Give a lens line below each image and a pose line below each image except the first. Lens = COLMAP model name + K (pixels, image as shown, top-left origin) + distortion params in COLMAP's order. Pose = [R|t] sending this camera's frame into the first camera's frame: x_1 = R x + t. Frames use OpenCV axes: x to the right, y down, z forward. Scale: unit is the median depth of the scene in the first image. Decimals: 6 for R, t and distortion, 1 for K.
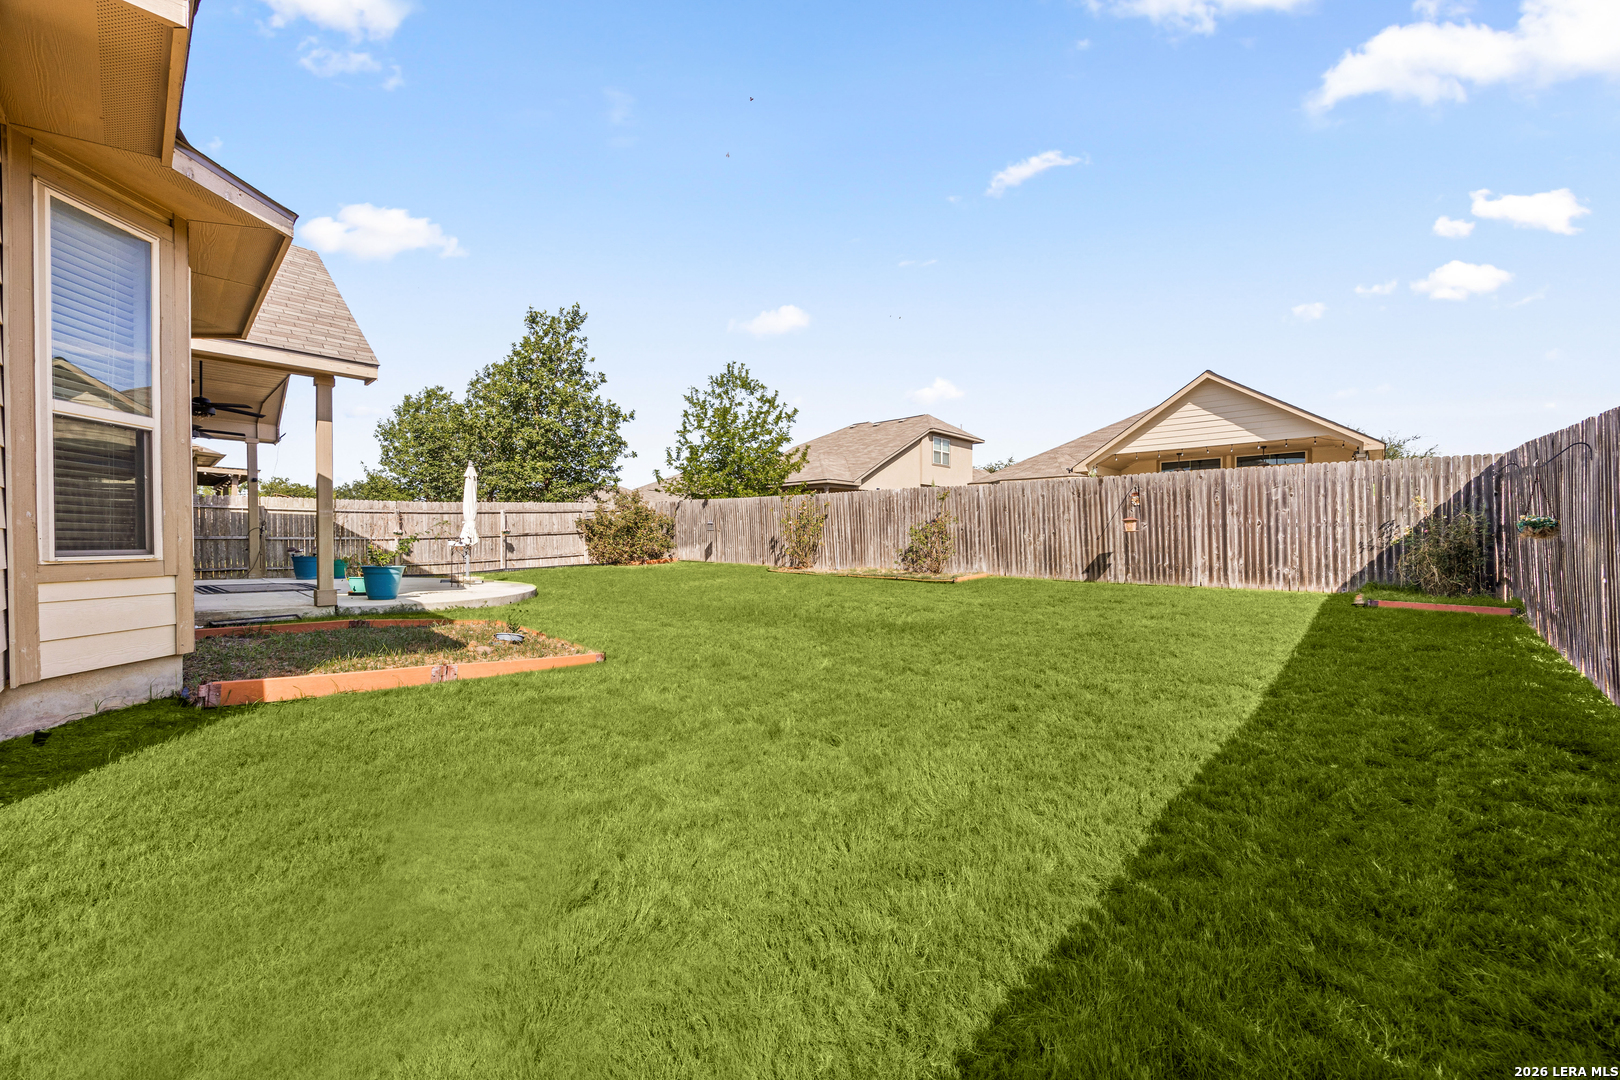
lens RADIAL K [[633.3, 0, 810.0], [0, 633.3, 540.0], [0, 0, 1]] dist [-0.001574, -0.000154]
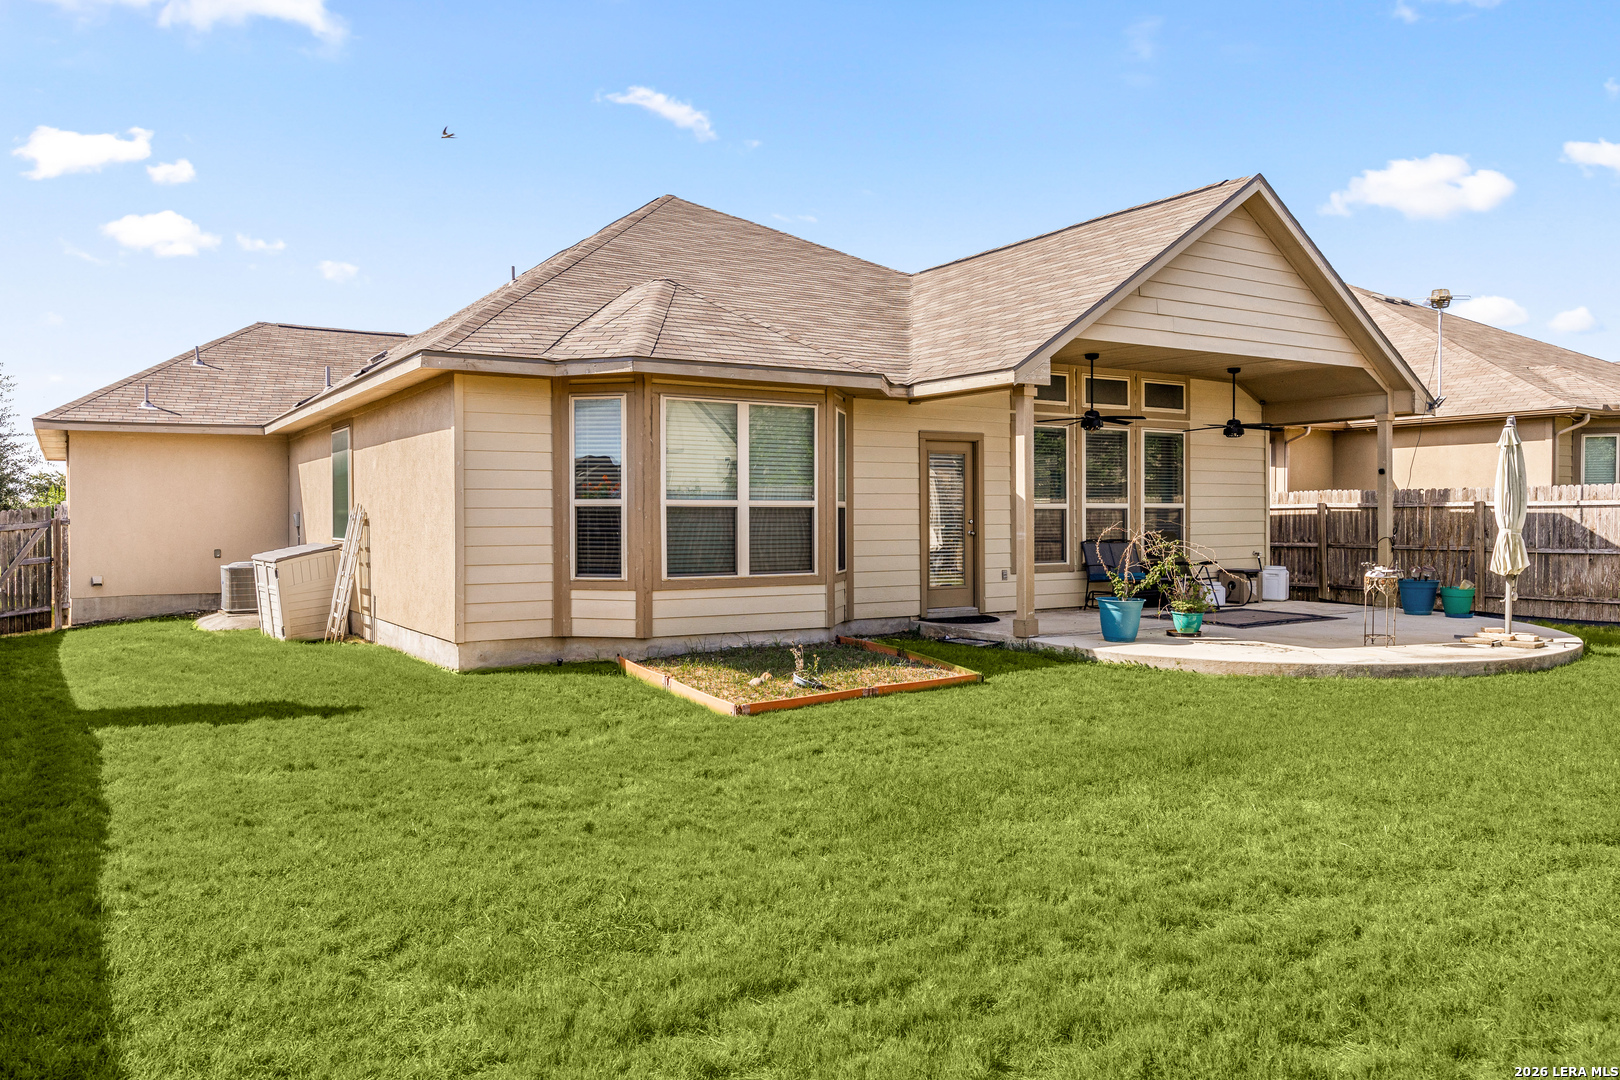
lens RADIAL K [[1179.3, 0, 810.0], [0, 1179.3, 540.0], [0, 0, 1]] dist [-0.001909, -0.000108]
pose [[-0.256681, 0.018153, -0.966326, 0.380706], [0.002214, 0.999832, 0.018194, -0.026737], [0.966494, 0.002530, -0.256679, 0.452108]]
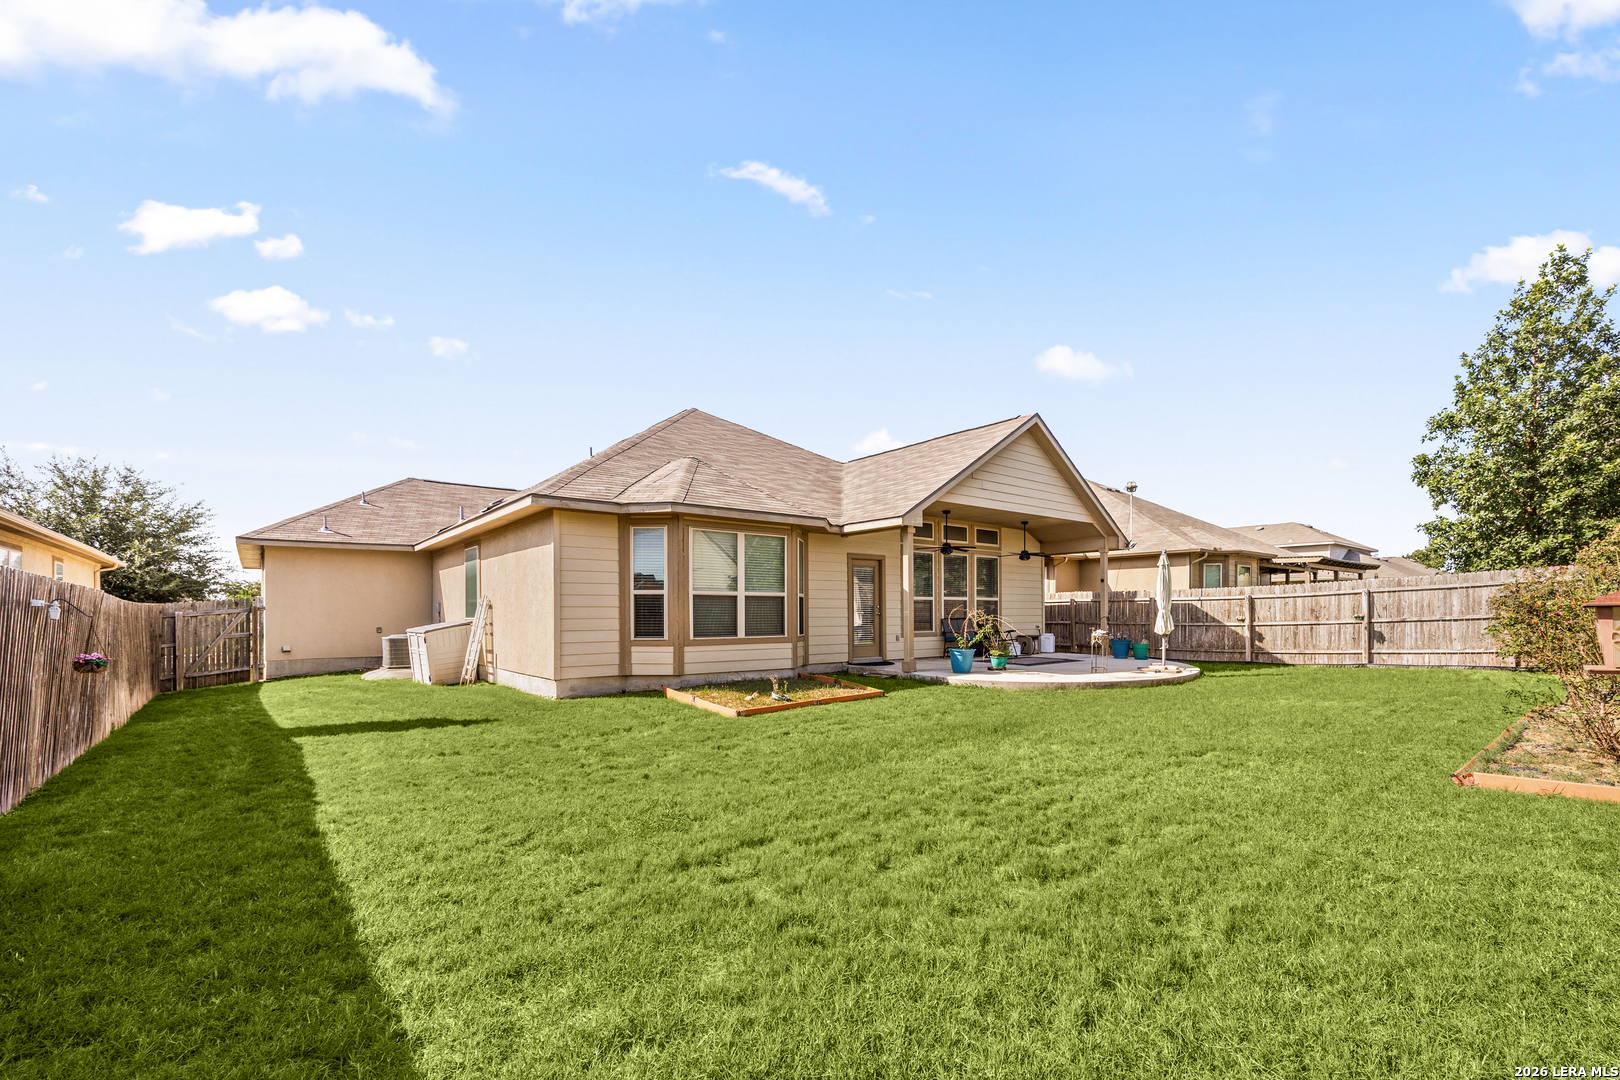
lens RADIAL K [[708.9, 0, 922.1], [0, 708.9, 622.2], [0, 0, 1]] dist [-0.001517, 0.000248]
pose [[-0.065661, 0.012285, -0.997766, 0.398195], [0.001530, 0.999924, 0.012211, -0.016616], [0.997841, -0.000724, -0.065674, 0.457469]]
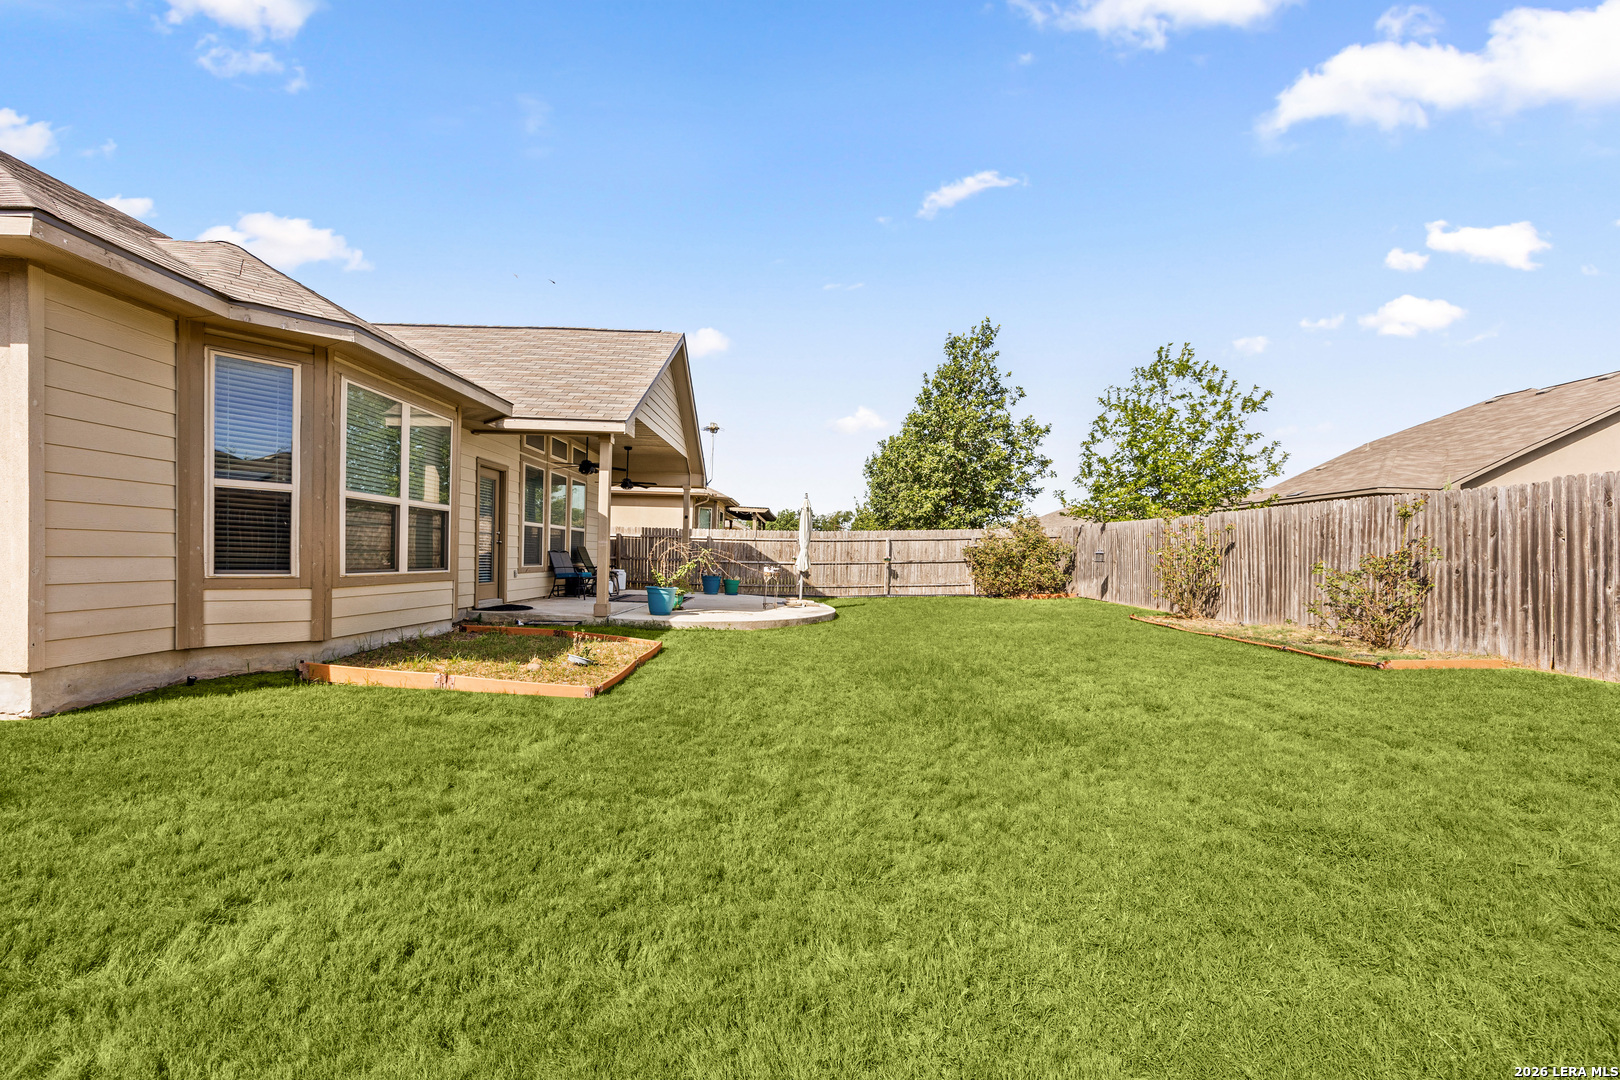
lens RADIAL K [[651.7, 0, 814.0], [0, 651.7, 571.8], [0, 0, 1]] dist [0.000847, 0.000162]
pose [[0.689309, 0.032969, -0.723717, 0.188120], [-0.026795, 0.999441, 0.020009, -0.009152], [0.723972, 0.005599, 0.689807, 0.160322]]
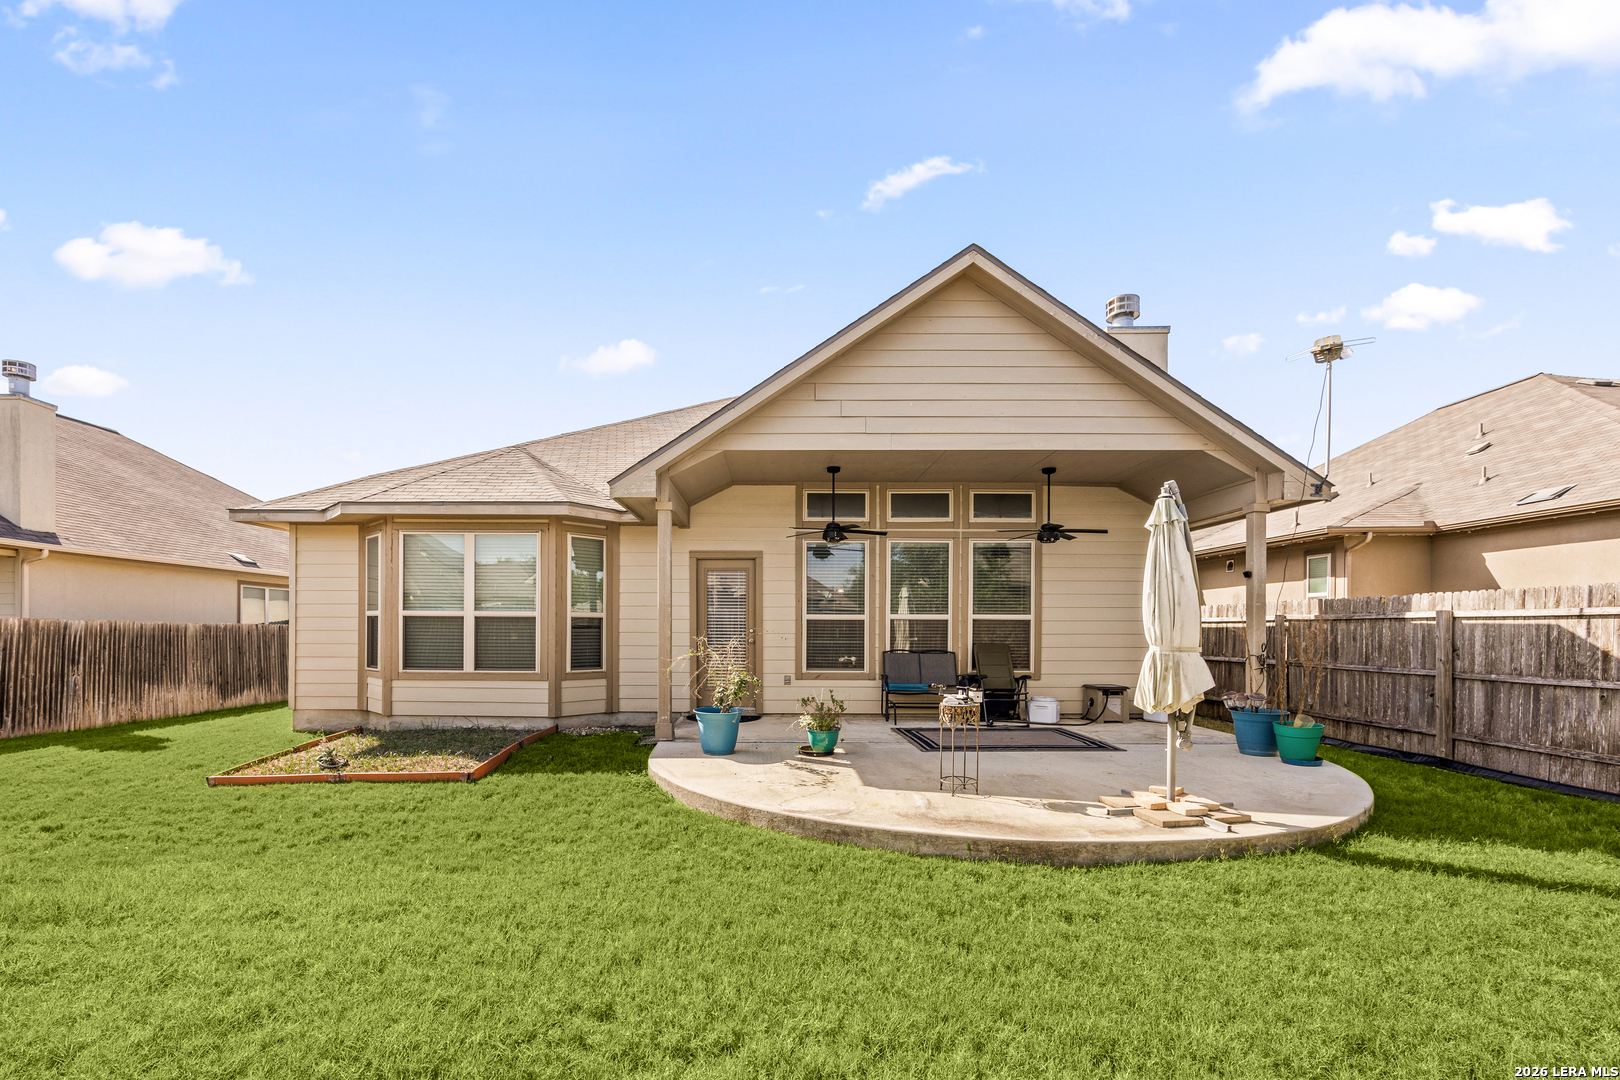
lens RADIAL K [[728.8, 0, 778.5], [0, 728.8, 634.5], [0, 0, 1]] dist [-0.000201, -0.000002]
pose [[-0.738589, 0.000078, -0.674155, -0.061076], [-0.006367, 0.999955, 0.007090, -0.025545], [0.674125, 0.009529, -0.738555, 0.769424]]
